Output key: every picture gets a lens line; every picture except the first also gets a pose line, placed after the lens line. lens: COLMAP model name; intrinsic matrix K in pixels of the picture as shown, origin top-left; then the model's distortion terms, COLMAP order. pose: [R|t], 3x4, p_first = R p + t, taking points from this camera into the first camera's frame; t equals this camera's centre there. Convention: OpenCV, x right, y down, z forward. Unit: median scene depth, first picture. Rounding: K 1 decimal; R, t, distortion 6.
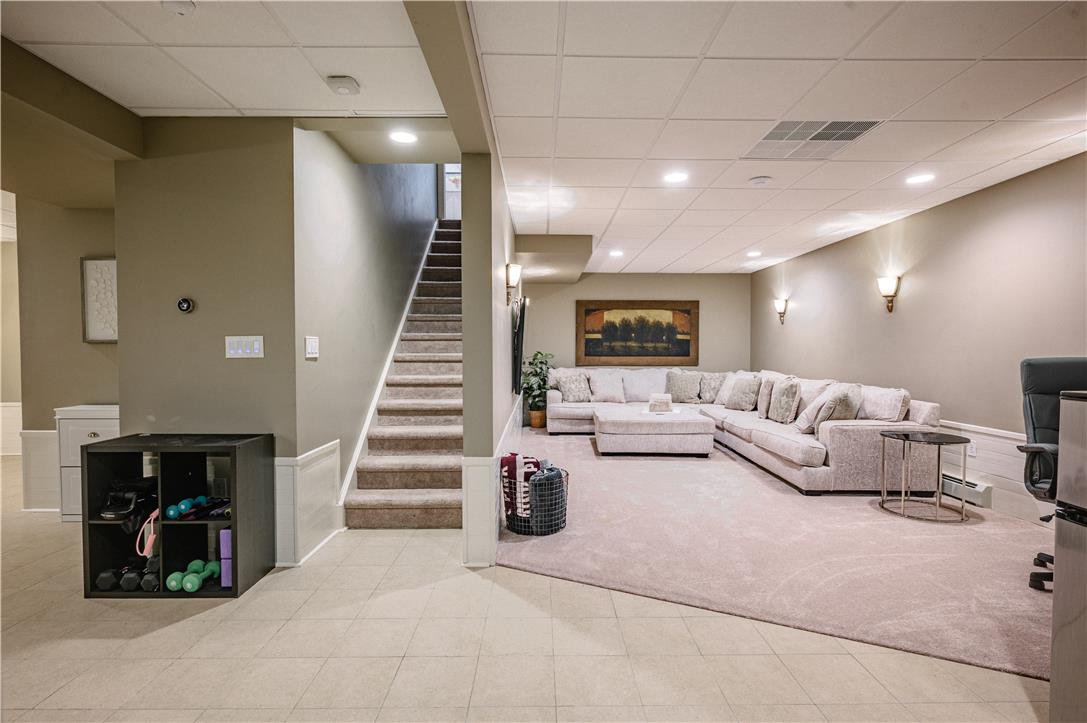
lens RADIAL K [[542.5, 0, 542.2], [0, 542.5, 359.2], [0, 0, 1]] dist [0.001836, 0.000486]
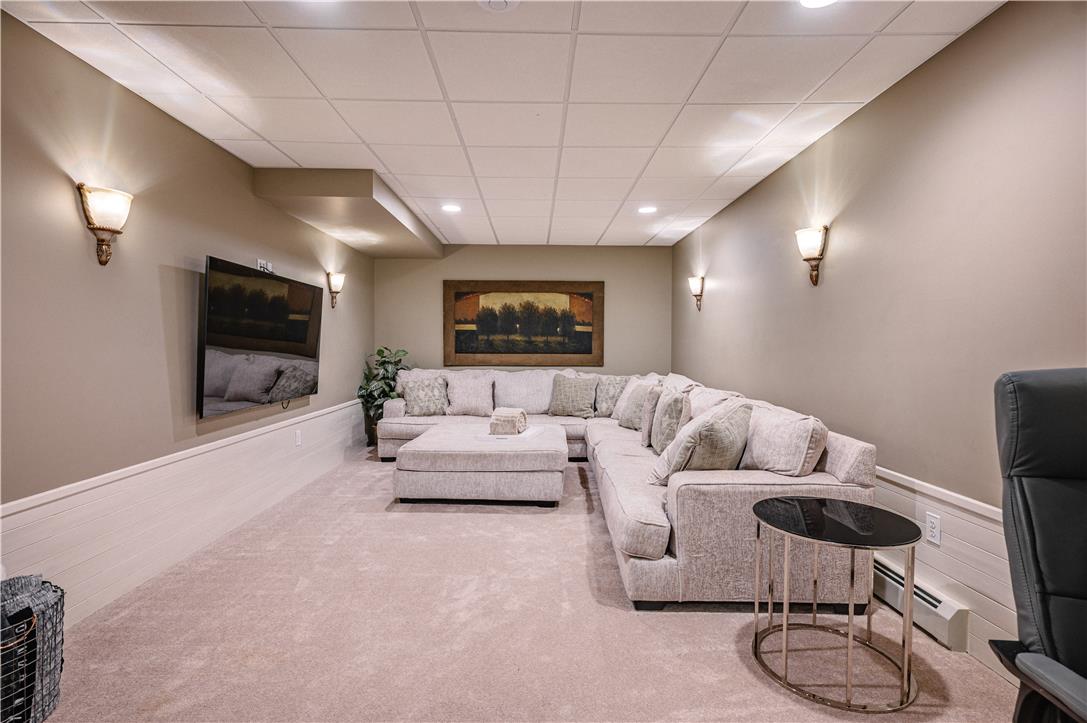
lens RADIAL K [[542.5, 0, 543.9], [0, 542.5, 360.9], [0, 0, 1]] dist [0.001836, 0.000486]
pose [[0.999972, 0.001979, 0.007150, 0.288594], [-0.002059, 0.999935, 0.011197, -0.005472], [-0.007128, -0.011211, 0.999912, 0.335455]]
